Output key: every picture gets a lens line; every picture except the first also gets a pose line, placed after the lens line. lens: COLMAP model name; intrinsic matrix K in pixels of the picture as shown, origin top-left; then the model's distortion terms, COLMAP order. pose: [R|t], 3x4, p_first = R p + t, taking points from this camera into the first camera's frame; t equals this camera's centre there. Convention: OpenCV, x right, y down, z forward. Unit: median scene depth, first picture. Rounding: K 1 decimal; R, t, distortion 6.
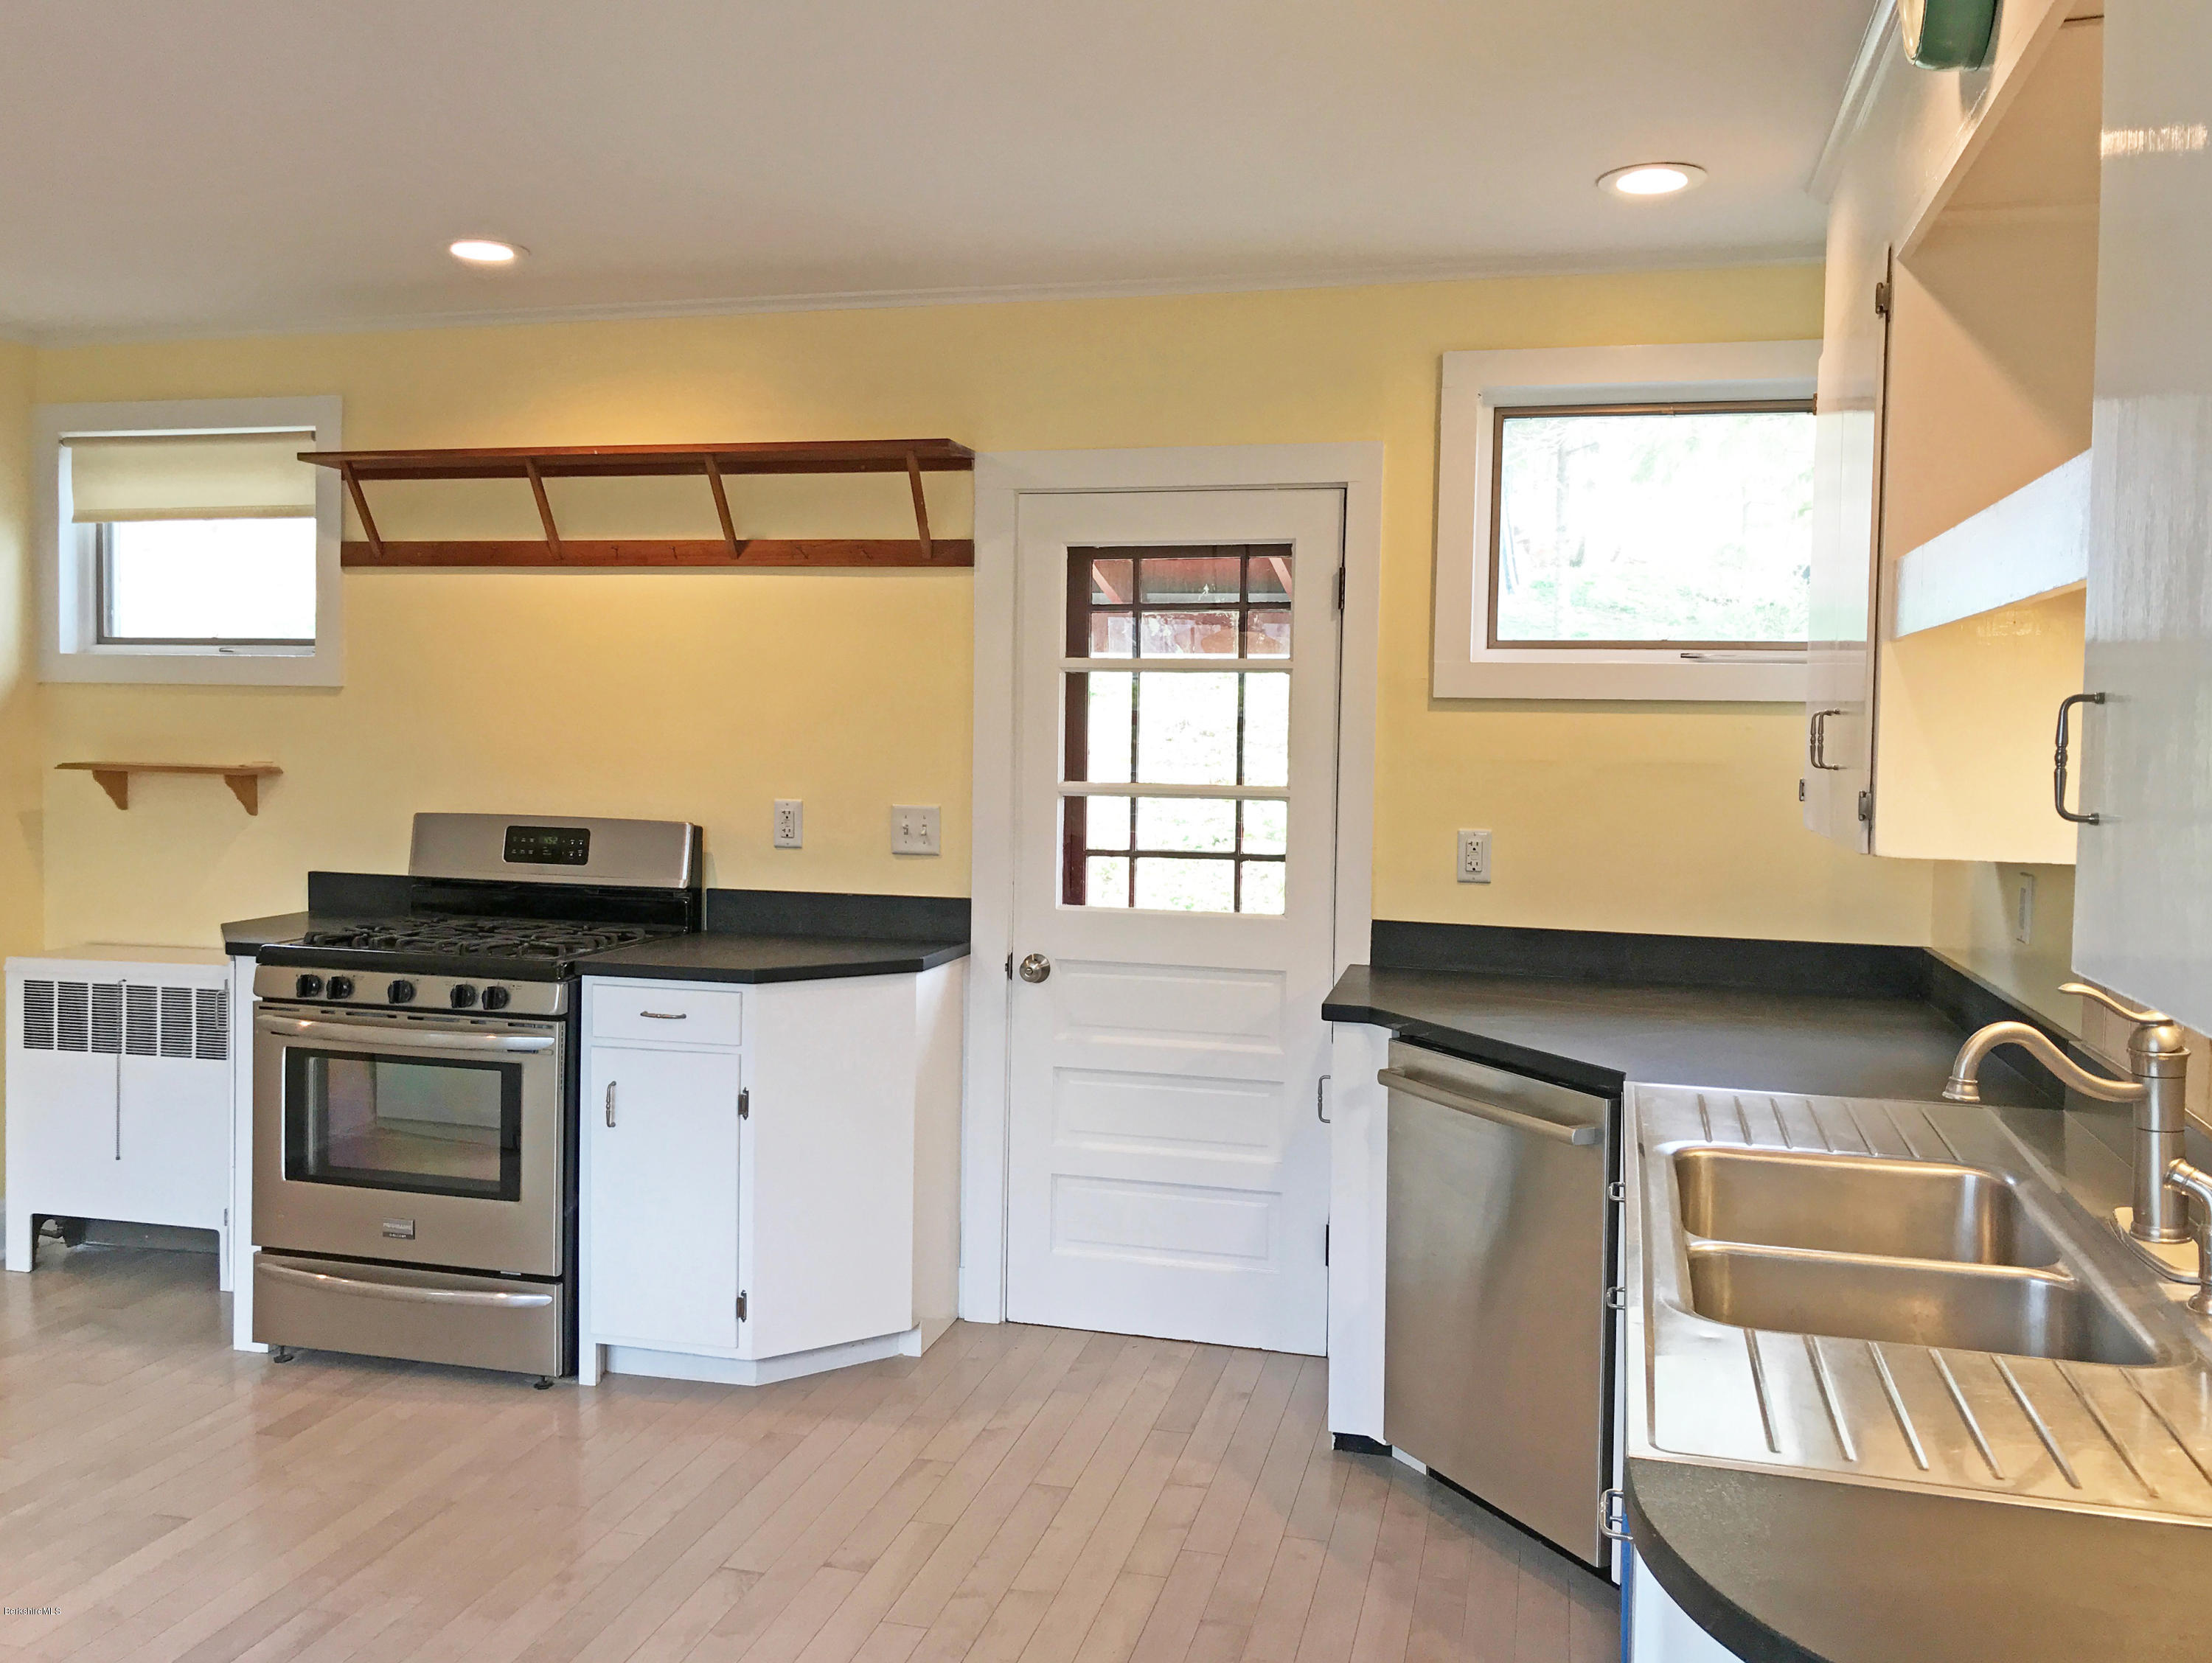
lens RADIAL K [[1855.7, 0, 1104.5], [0, 1855.7, 829.2], [0, 0, 1]] dist [0.052325, -0.005694]
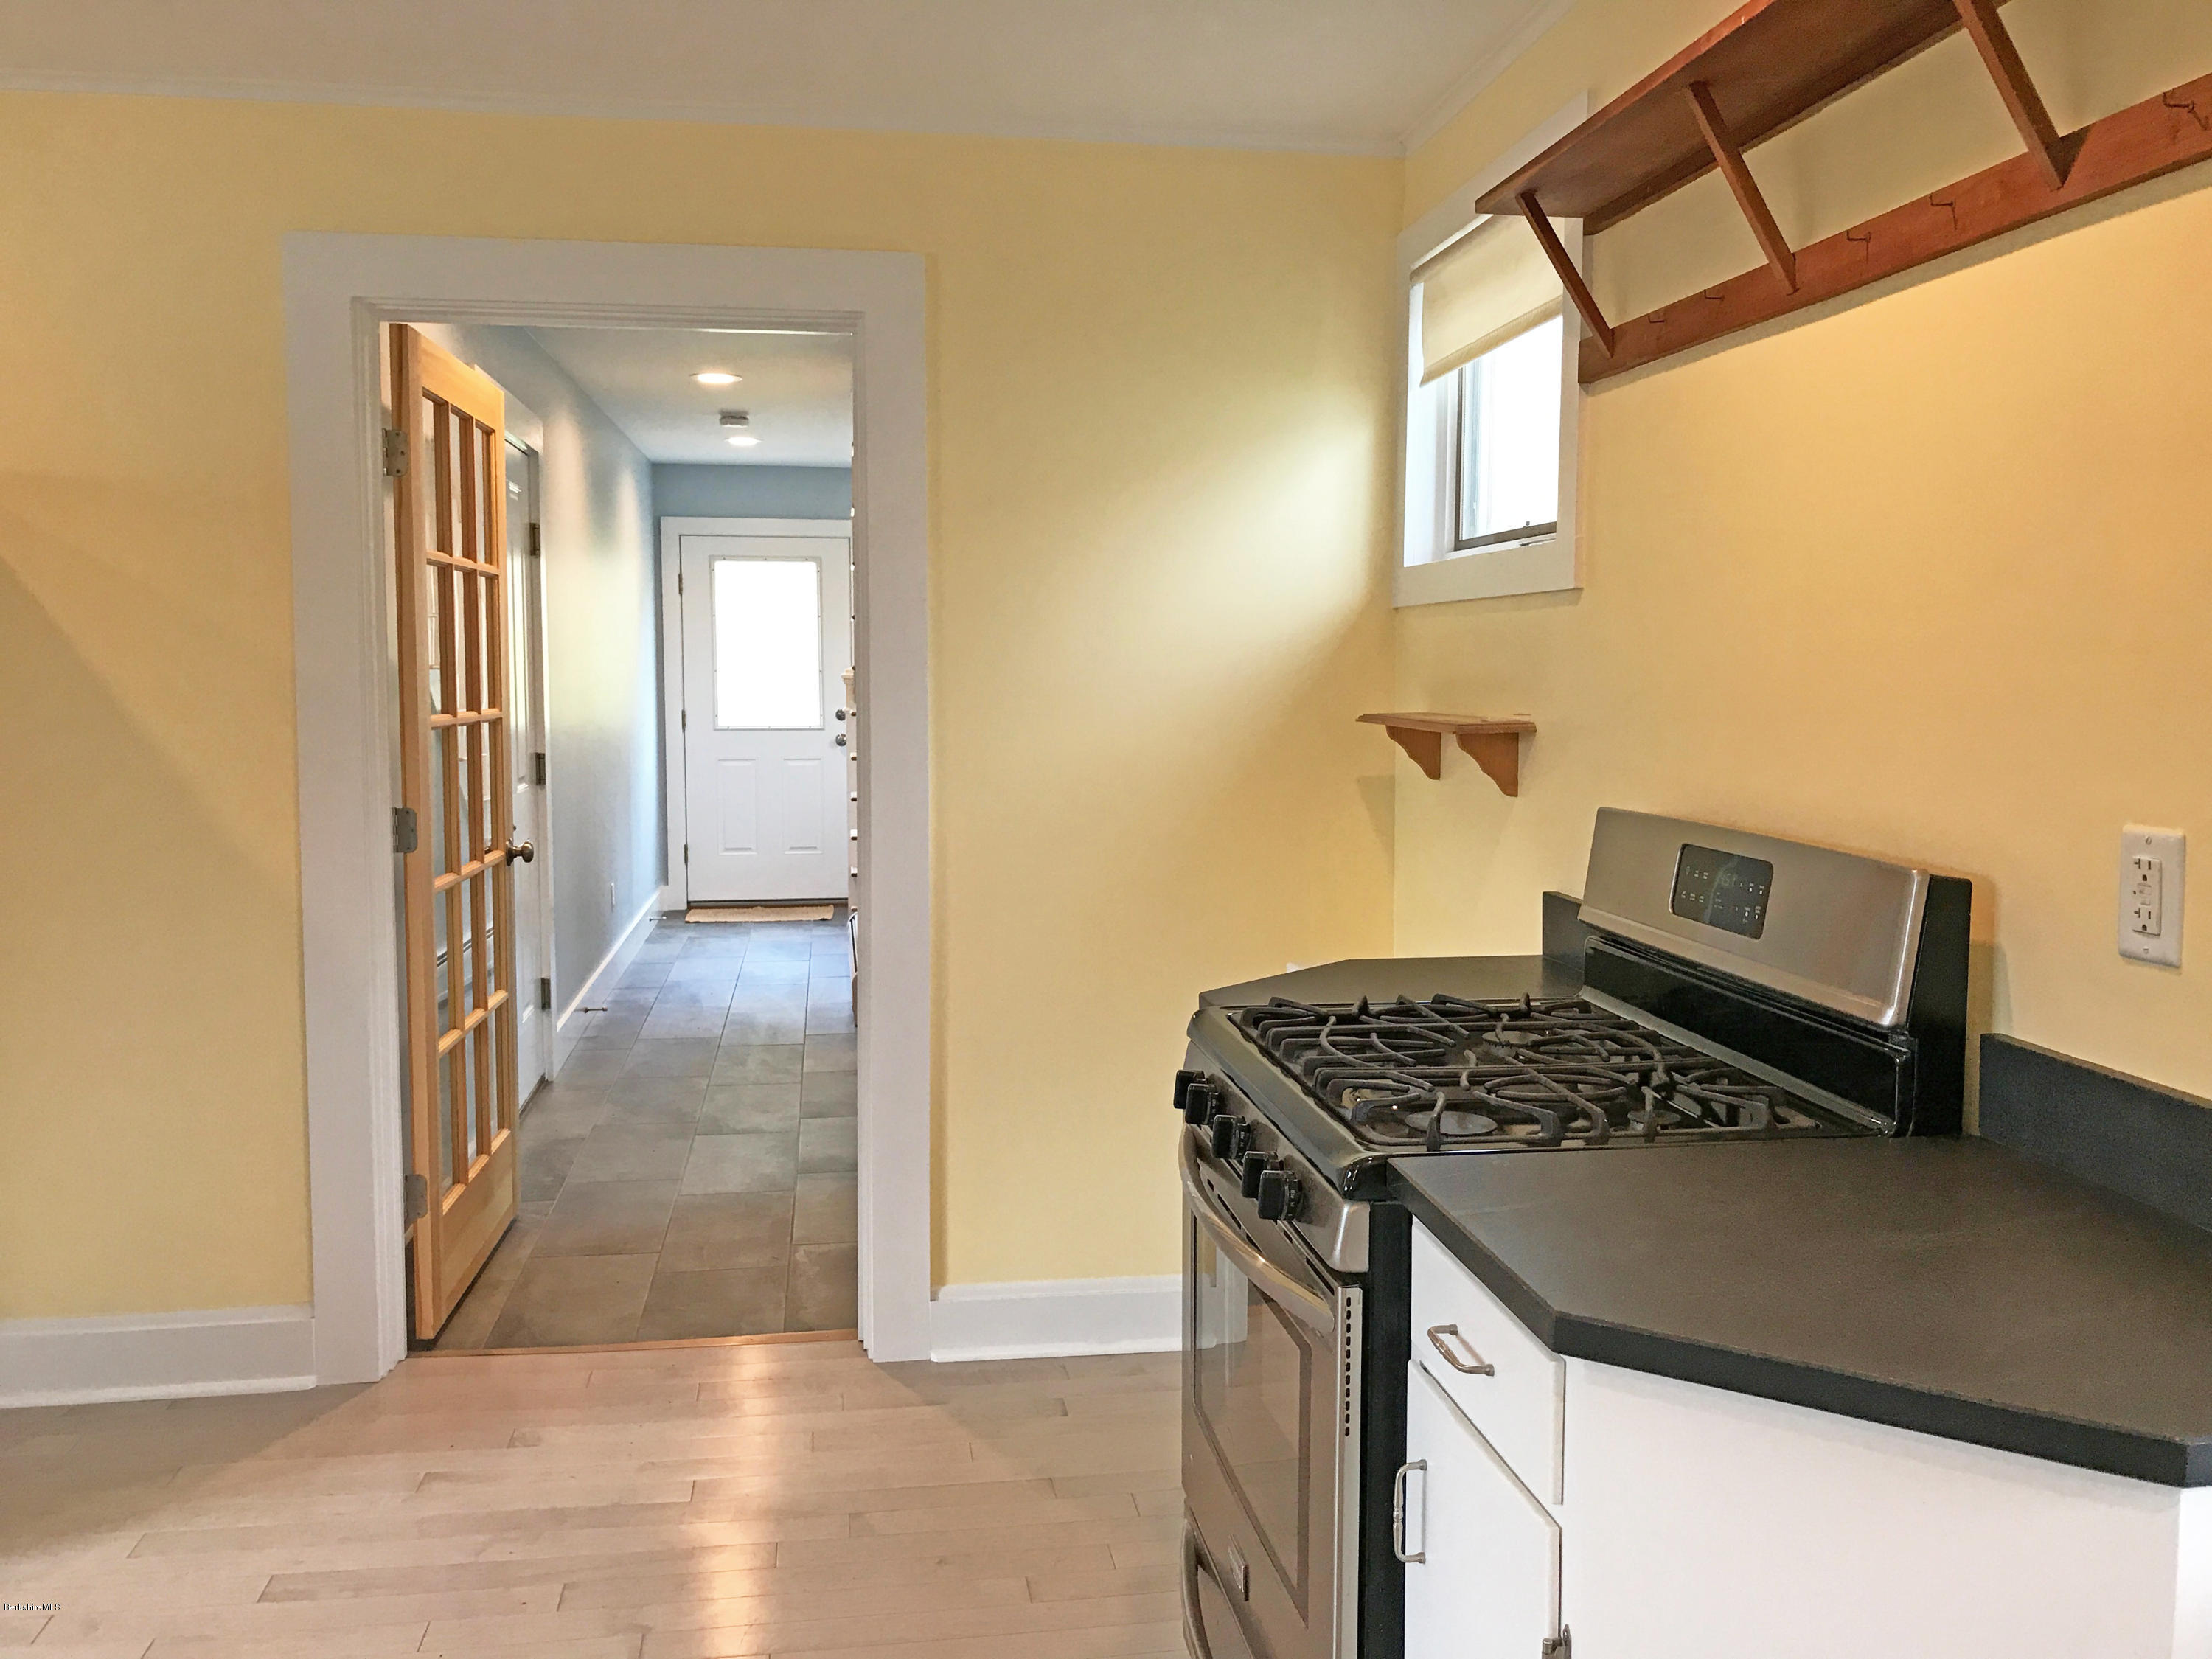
lens RADIAL K [[1856.0, 0, 1105.9], [0, 1856.0, 812.1], [0, 0, 1]] dist [0.052325, -0.005694]
pose [[0.395666, 0.057322, -0.916604, 0.081000], [-0.039114, 0.998196, 0.045540, -0.026648], [0.917561, 0.017834, 0.397194, 0.632807]]
